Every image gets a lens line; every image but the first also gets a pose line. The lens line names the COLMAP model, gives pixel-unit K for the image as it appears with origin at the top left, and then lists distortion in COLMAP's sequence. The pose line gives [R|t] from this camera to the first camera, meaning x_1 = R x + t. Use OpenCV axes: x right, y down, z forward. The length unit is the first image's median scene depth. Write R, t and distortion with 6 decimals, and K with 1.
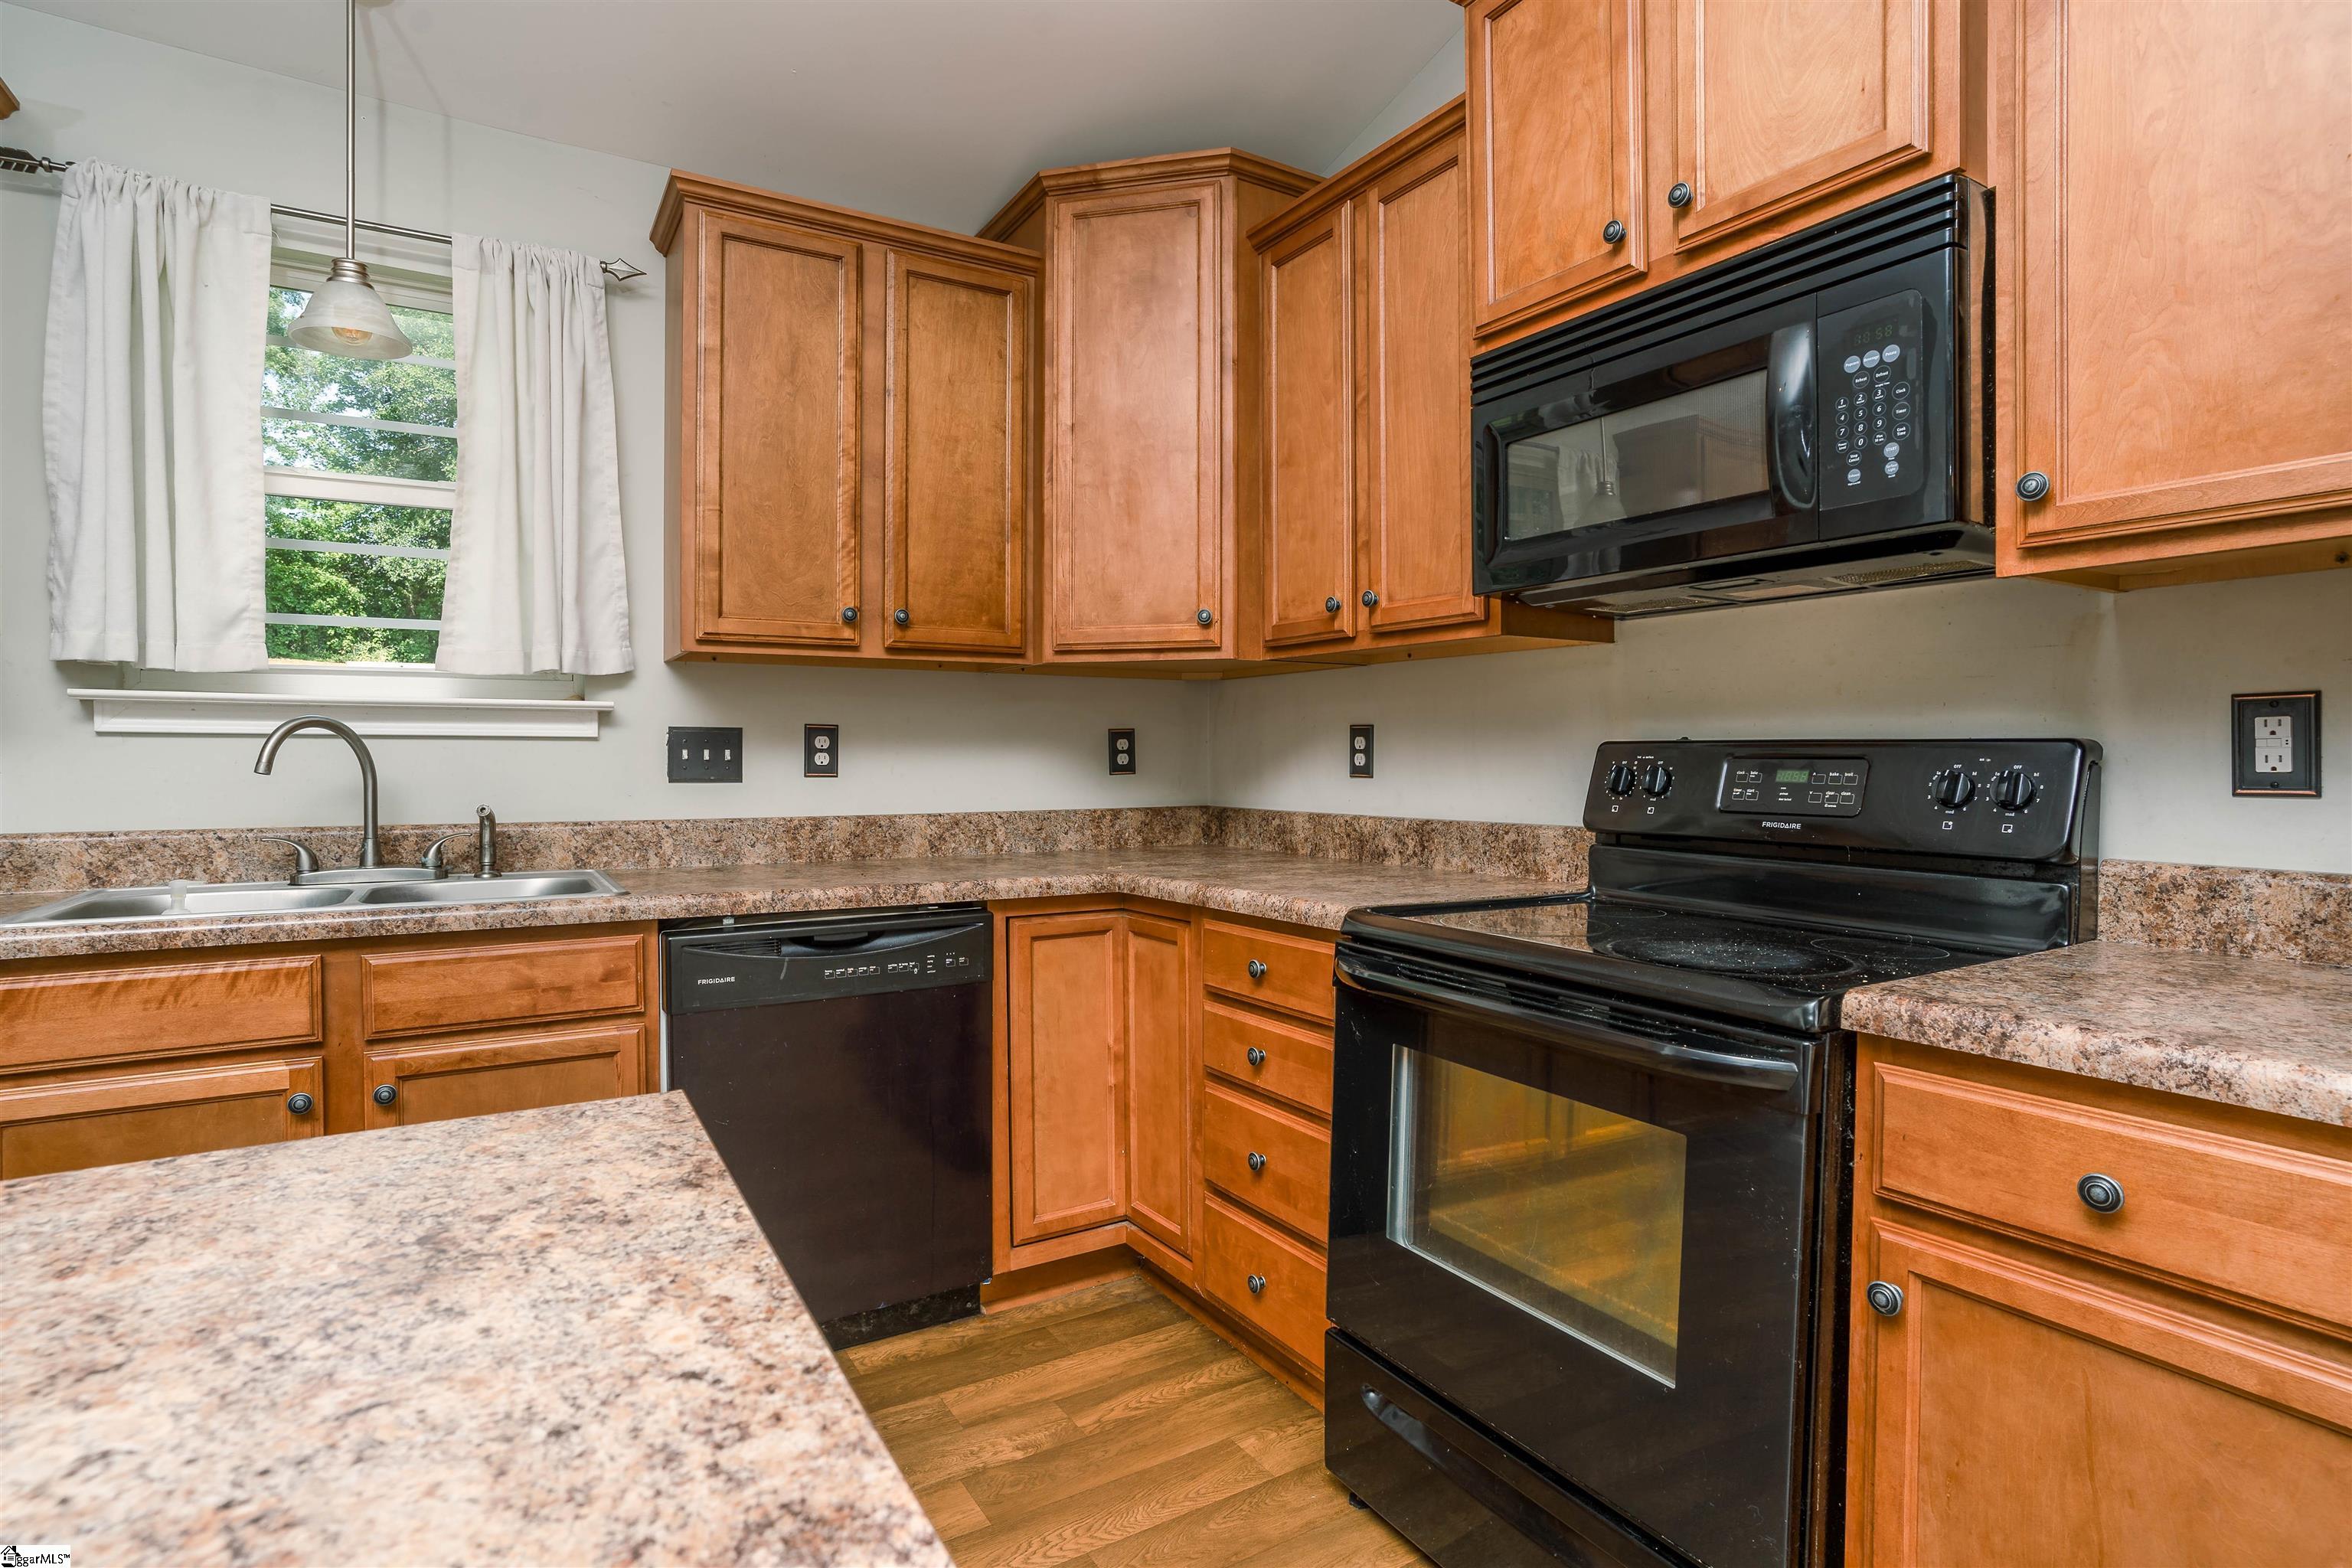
lens RADIAL K [[1173.3, 0, 1180.8], [0, 1173.3, 774.3], [0, 0, 1]] dist [-0.002576, 0.005728]
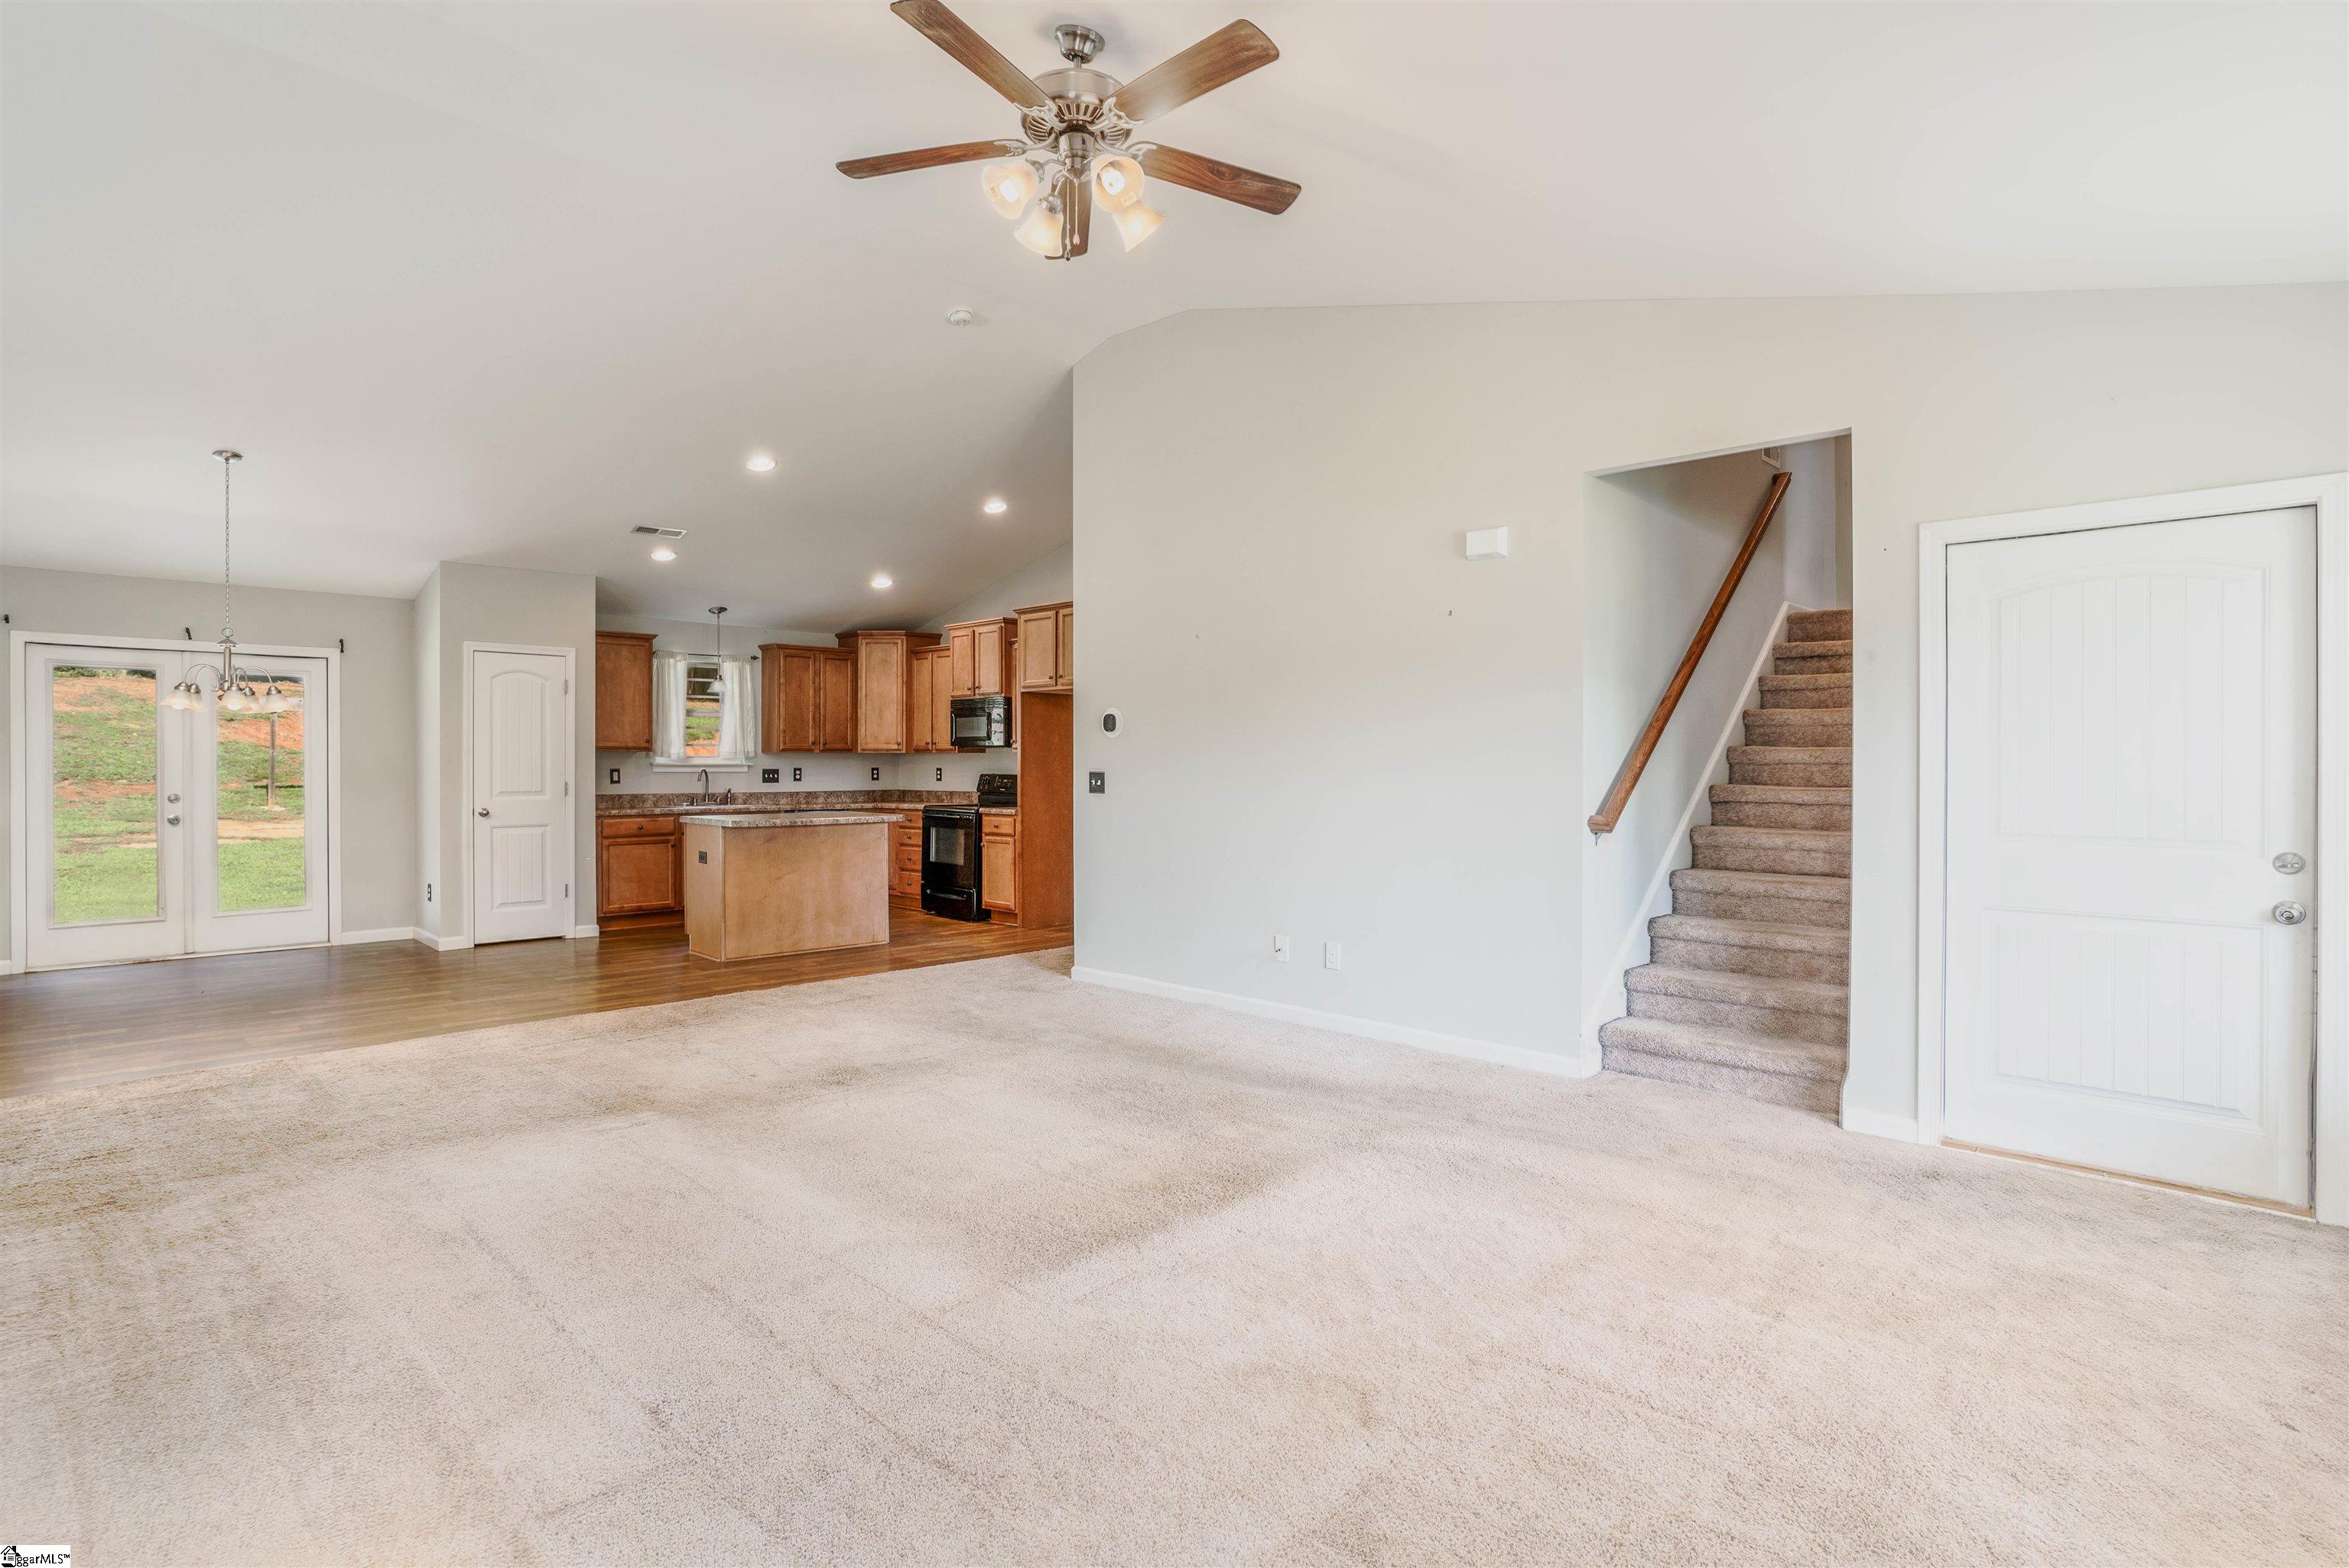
lens RADIAL K [[1171.7, 0, 1166.0], [0, 1171.7, 776.2], [0, 0, 1]] dist [-0.002576, 0.005728]
pose [[0.973446, -0.002502, 0.228902, -0.007740], [0.002830, 0.999995, -0.001106, -0.006818], [-0.228899, 0.001724, 0.973449, -3.262102]]
